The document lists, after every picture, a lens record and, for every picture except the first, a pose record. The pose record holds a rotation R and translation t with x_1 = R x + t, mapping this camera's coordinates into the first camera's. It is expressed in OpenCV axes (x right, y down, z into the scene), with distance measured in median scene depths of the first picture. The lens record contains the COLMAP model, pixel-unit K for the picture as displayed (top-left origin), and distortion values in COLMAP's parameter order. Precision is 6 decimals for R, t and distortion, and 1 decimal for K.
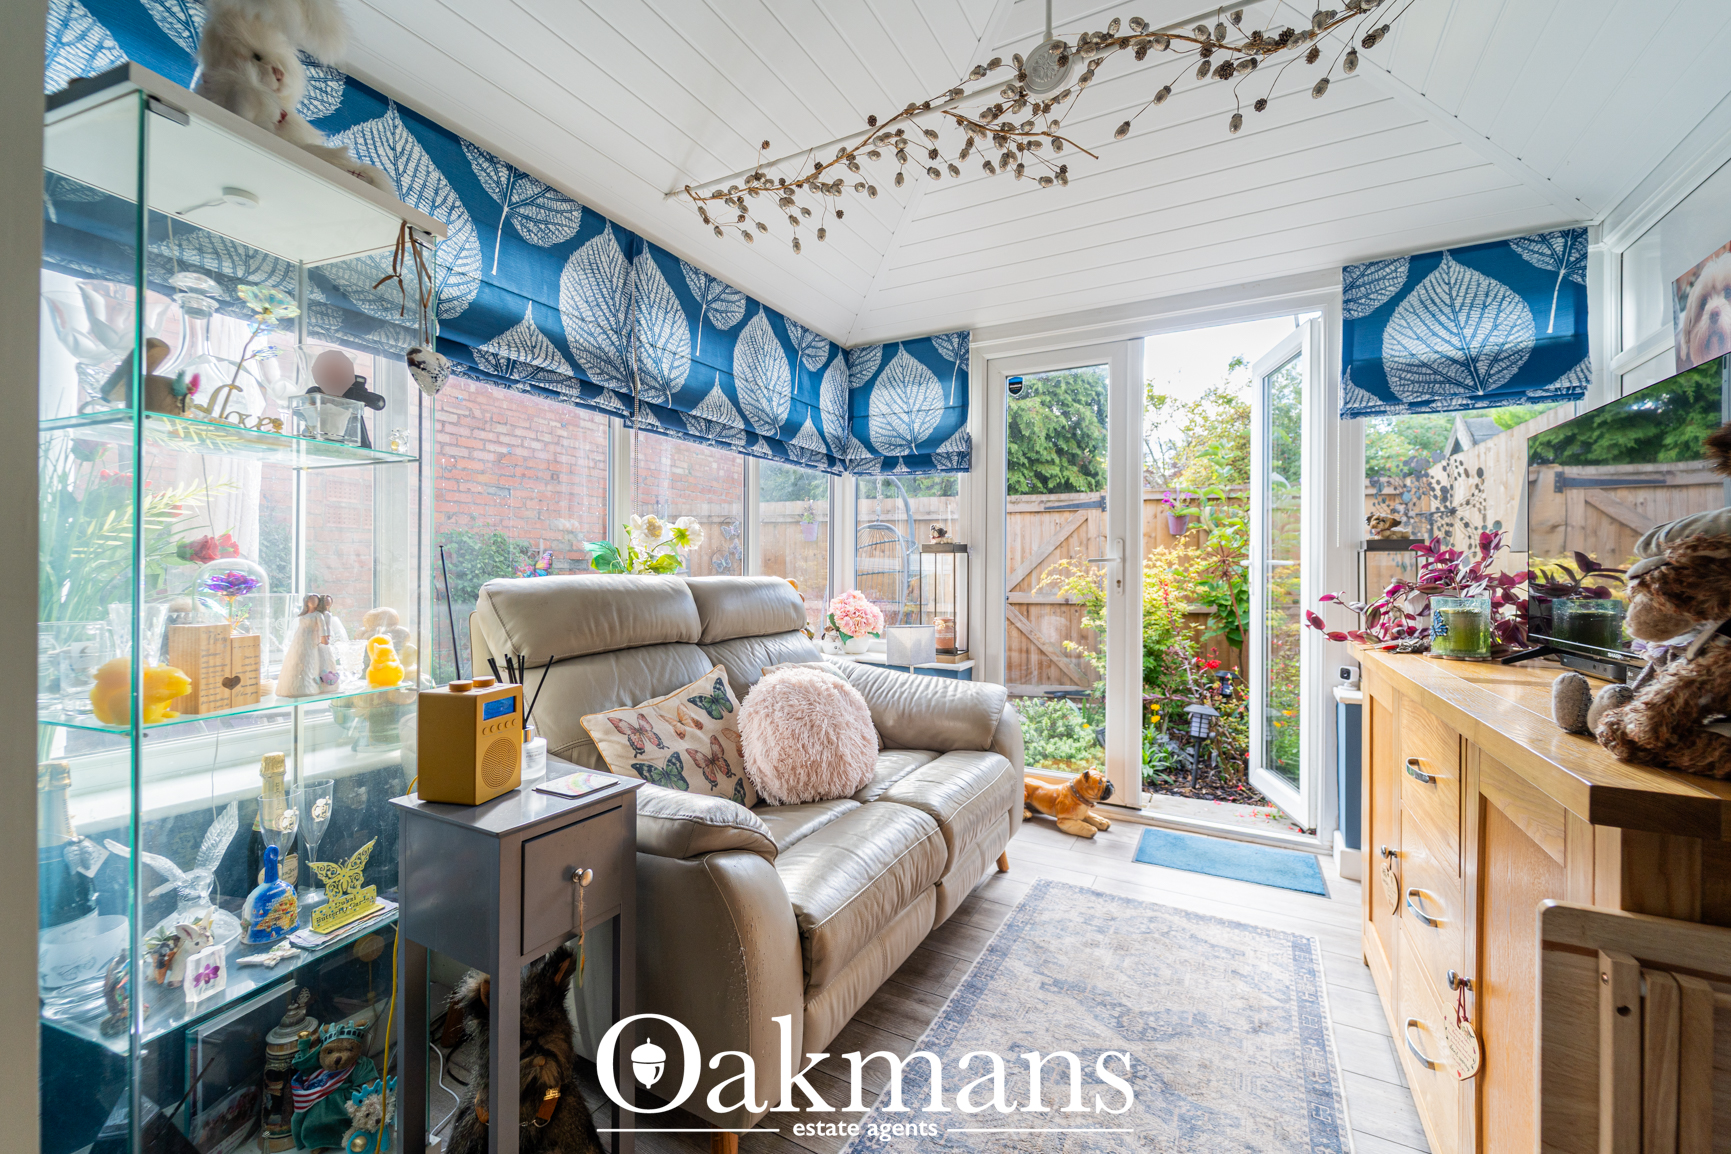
lens RADIAL K [[699.0, 0, 856.0], [0, 699.0, 570.7], [0, 0, 1]] dist [0.001748, -0.002978]
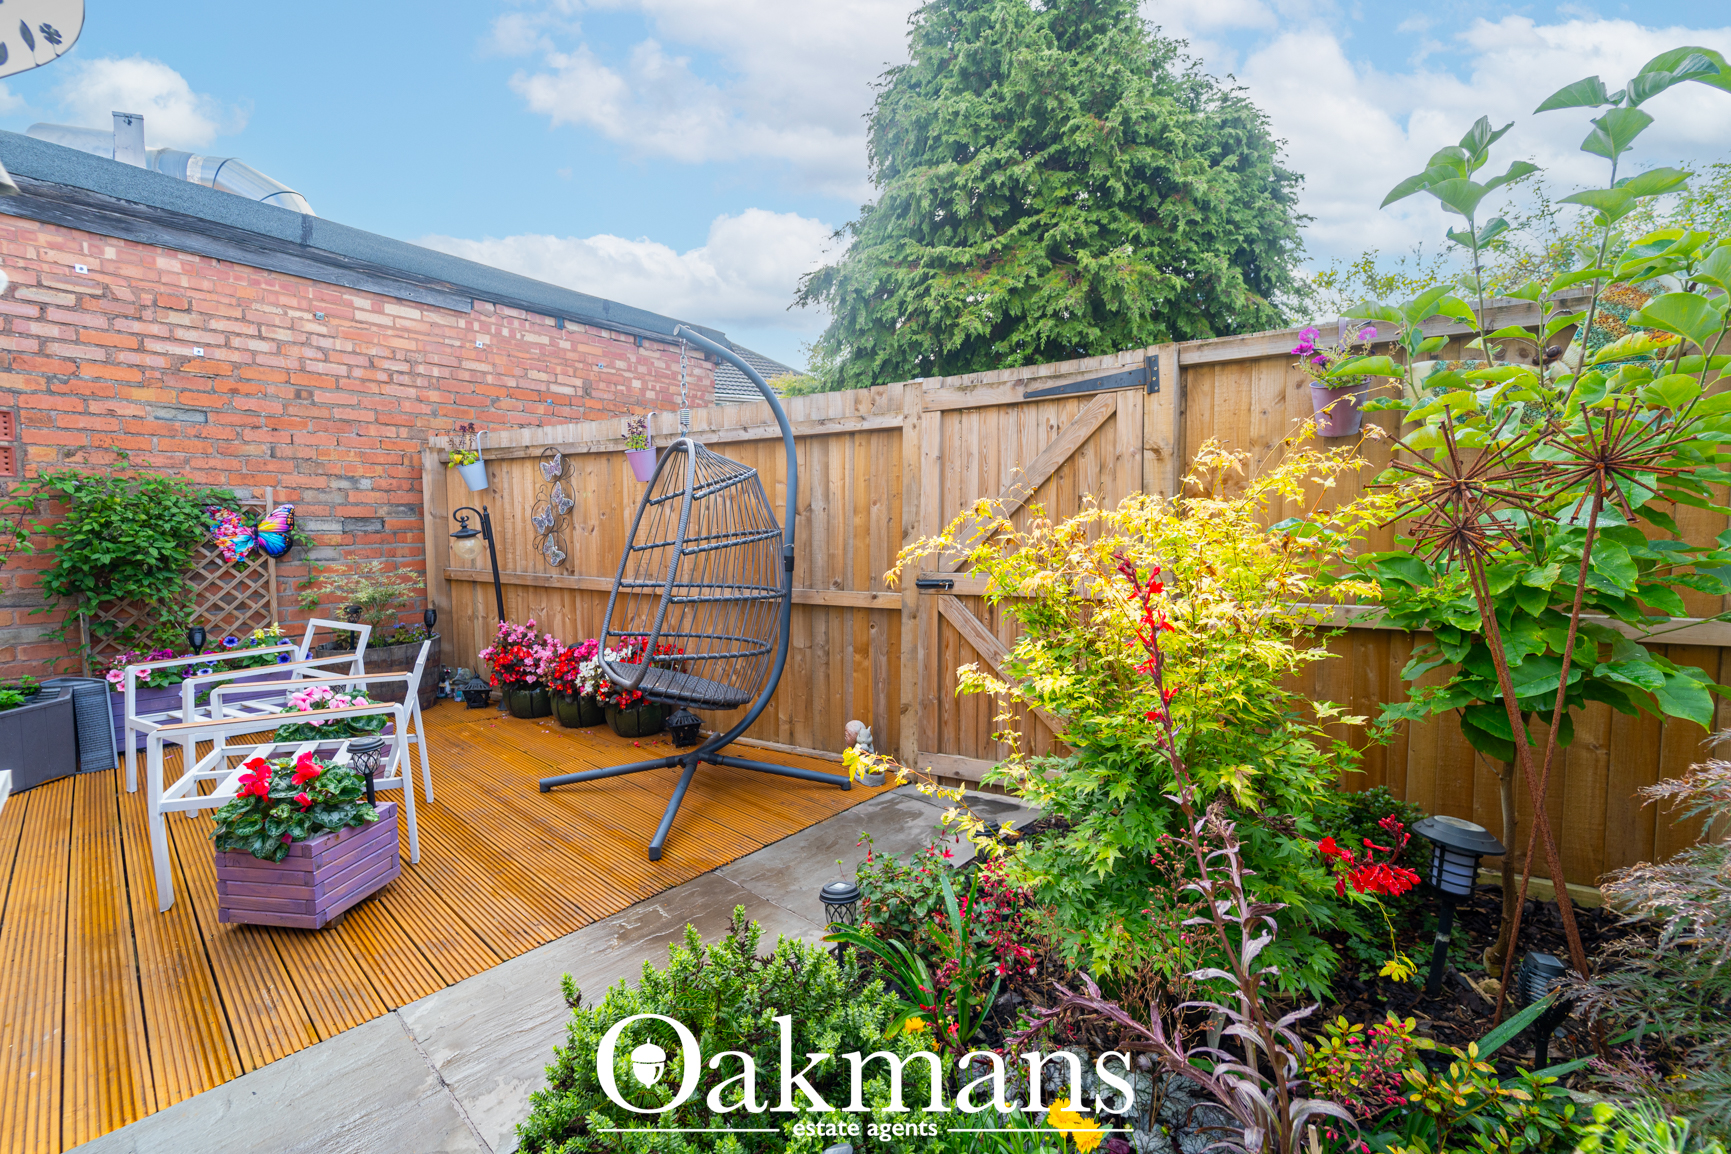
lens RADIAL K [[703.0, 0, 856.5], [0, 703.0, 572.7], [0, 0, 1]] dist [0.007282, -0.004206]
pose [[0.970445, 0.006947, -0.241223, 0.274809], [0.007750, 0.998173, 0.059927, 0.000391], [0.241198, -0.060026, 0.968618, 0.506454]]
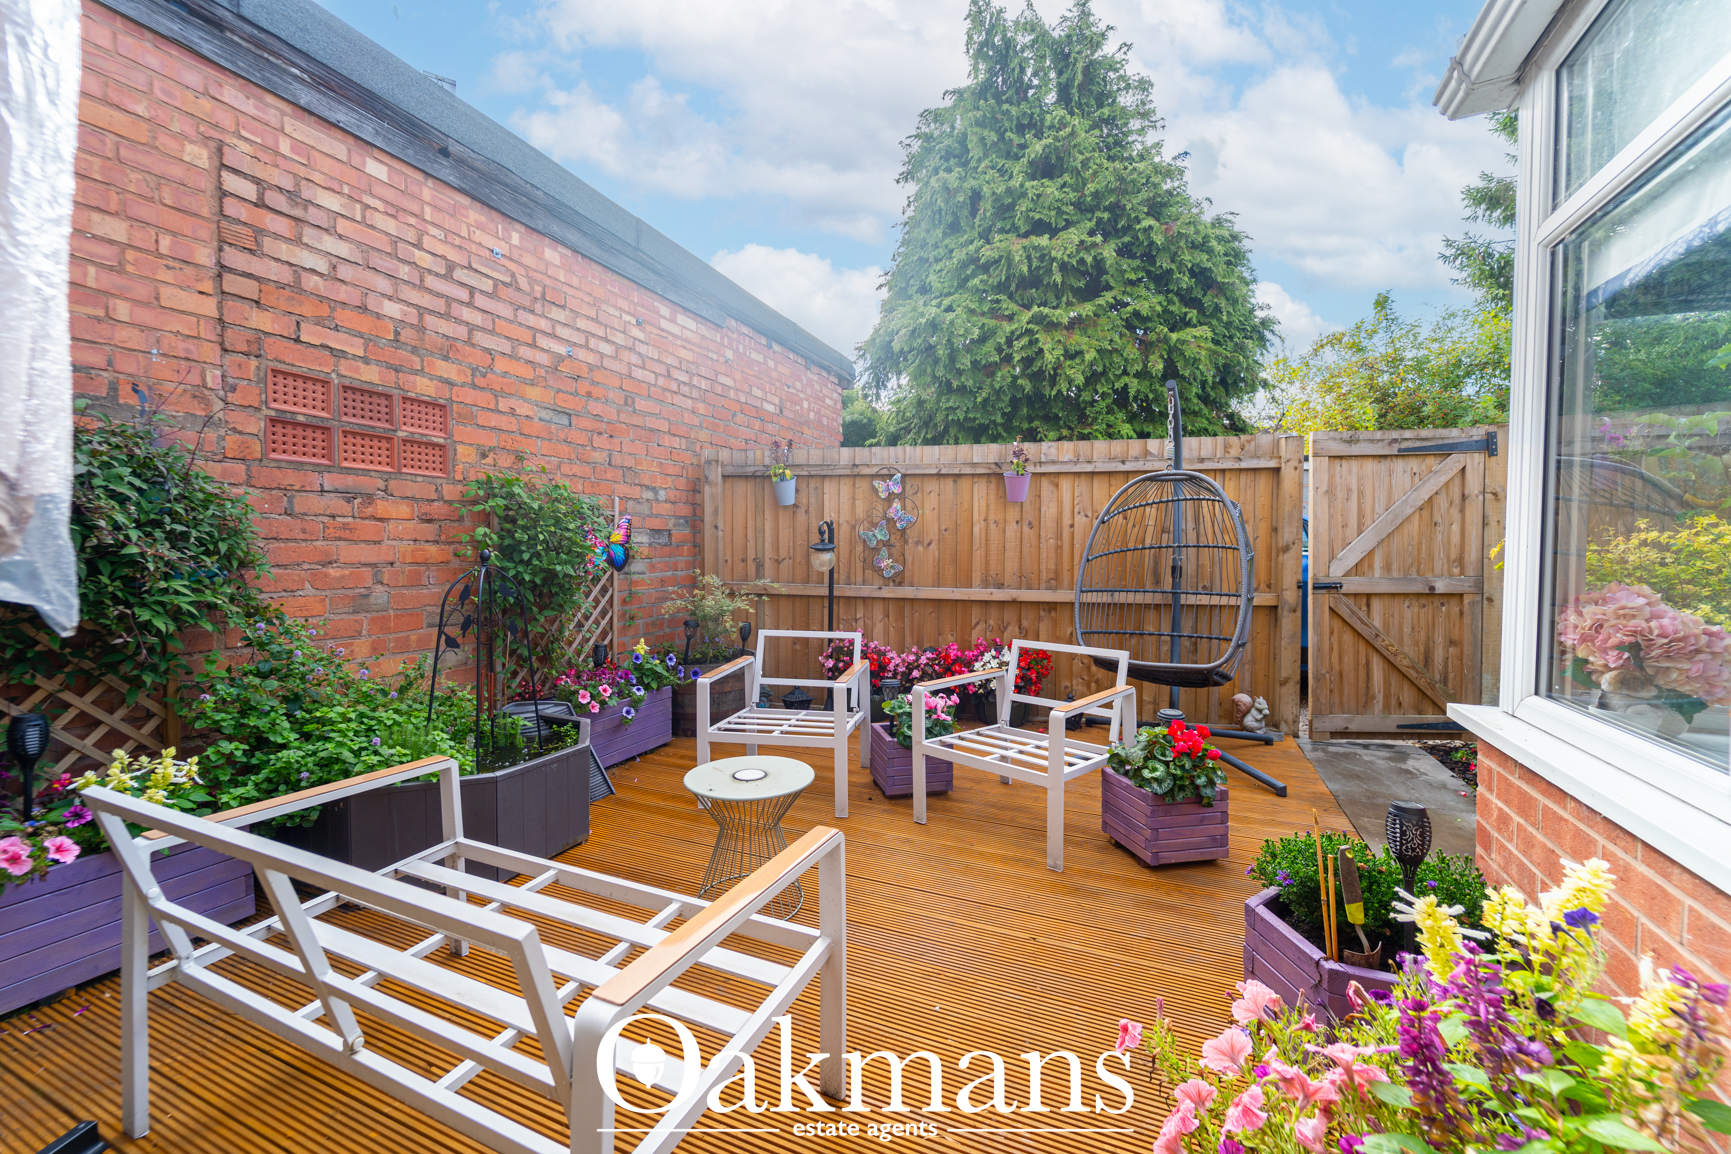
lens RADIAL K [[699.0, 0, 856.0], [0, 699.0, 570.7], [0, 0, 1]] dist [0.001748, -0.002978]
pose [[0.996994, -0.004633, 0.077342, -0.300238], [0.002242, 0.999518, 0.030976, 0.002954], [-0.077448, -0.030709, 0.996523, 0.369250]]
